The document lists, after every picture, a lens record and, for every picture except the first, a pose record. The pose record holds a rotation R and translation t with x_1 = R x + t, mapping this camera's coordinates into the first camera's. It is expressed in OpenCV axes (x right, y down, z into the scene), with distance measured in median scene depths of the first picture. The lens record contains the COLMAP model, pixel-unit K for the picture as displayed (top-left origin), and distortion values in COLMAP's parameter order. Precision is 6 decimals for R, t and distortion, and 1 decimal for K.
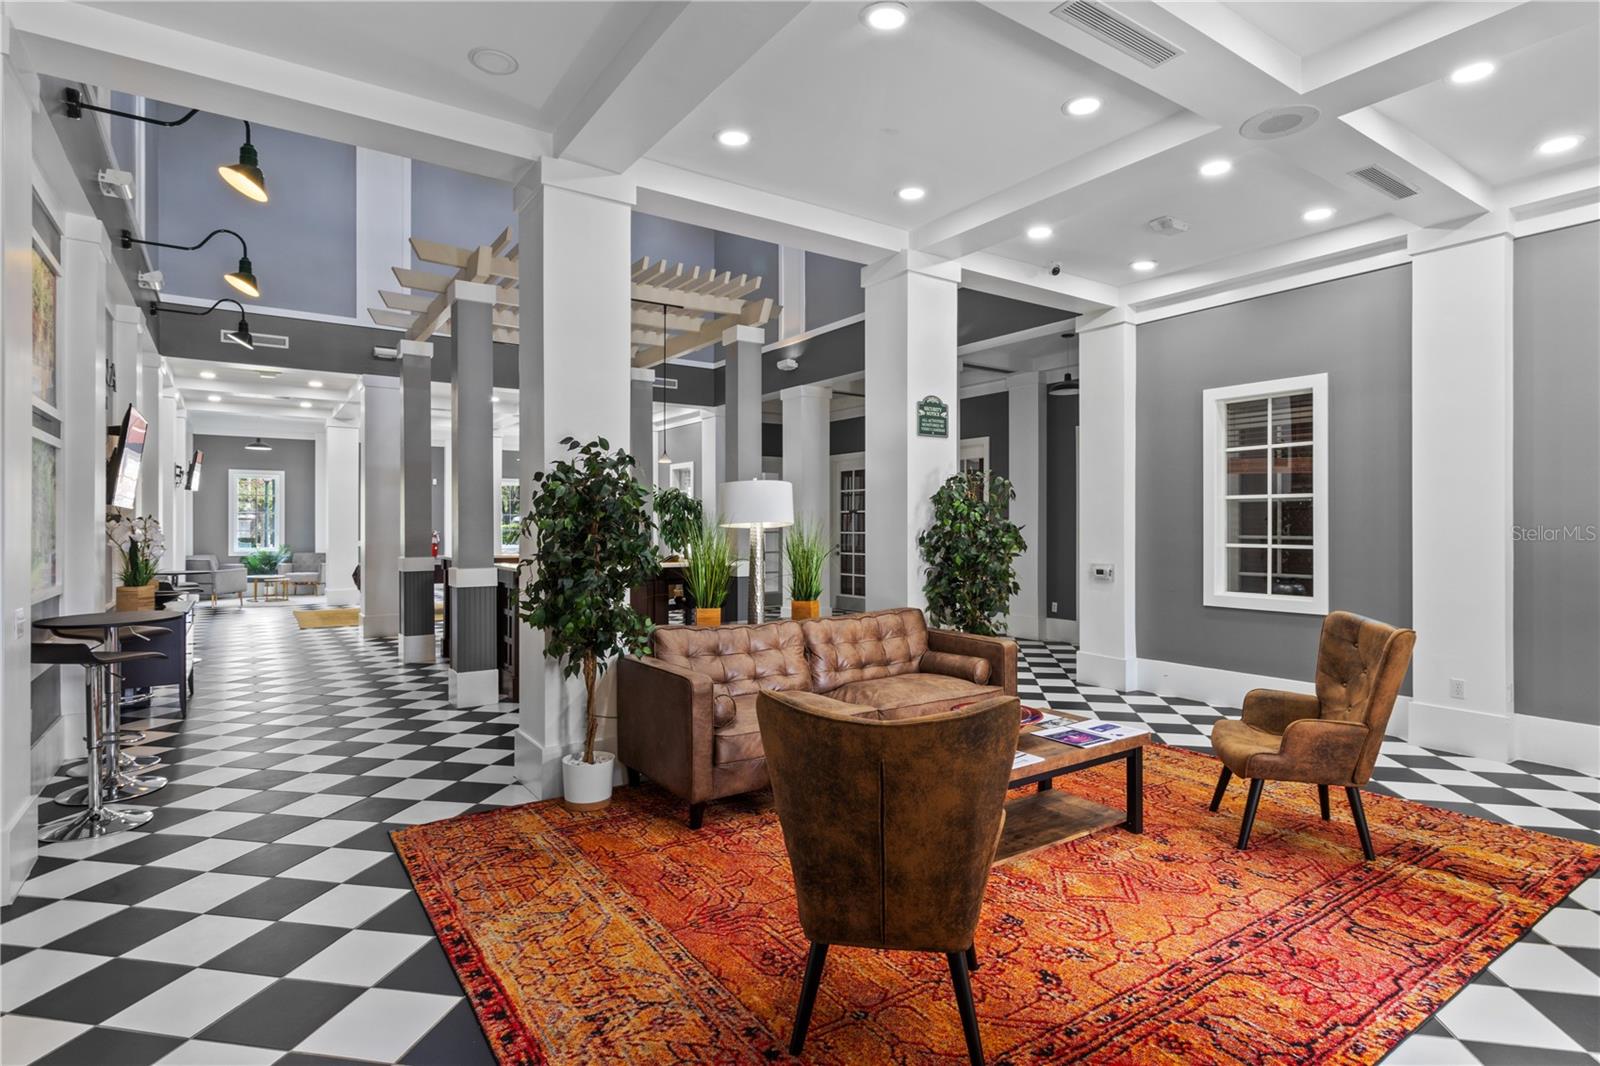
lens RADIAL K [[823.0, 0, 802.3], [0, 823.0, 521.8], [0, 0, 1]] dist [0.027100, -0.002074]
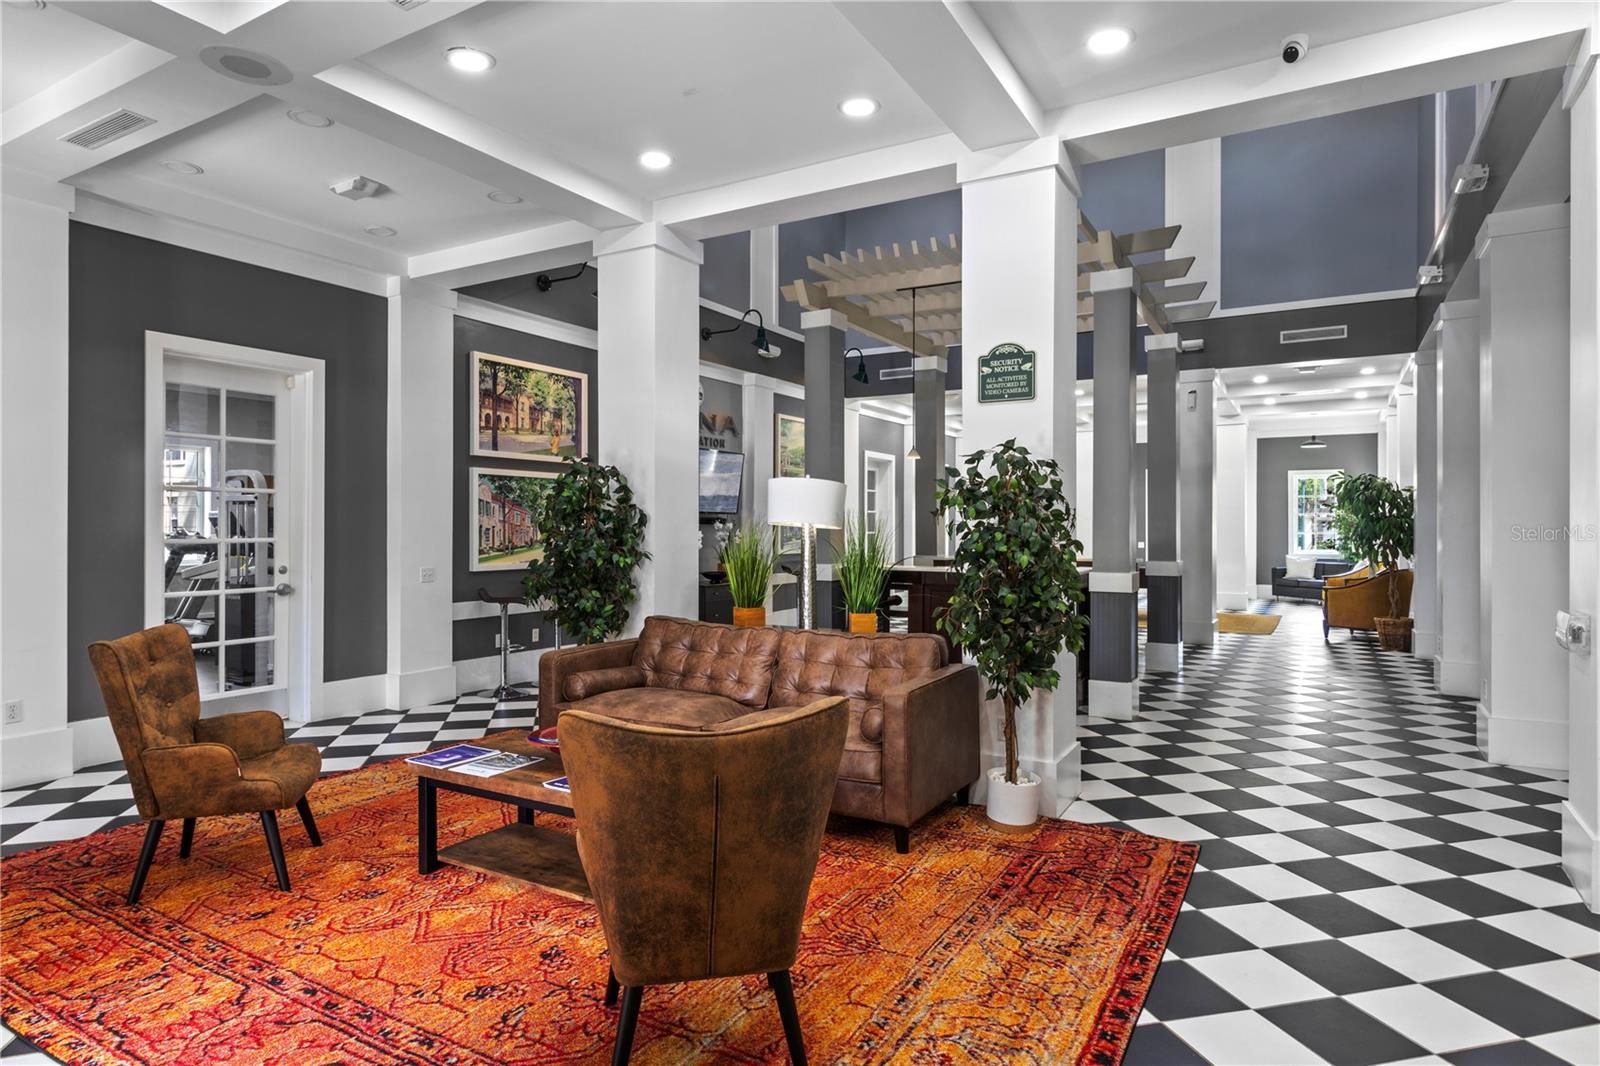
lens RADIAL K [[883.8, 0, 799.1], [0, 883.8, 530.5], [0, 0, 1]] dist [-0.001441, 0.000015]
pose [[0.427135, 0.005931, -0.904169, 0.334476], [0.002632, 0.999966, 0.007803, 0.000541], [0.904184, -0.005713, 0.427105, 0.224010]]
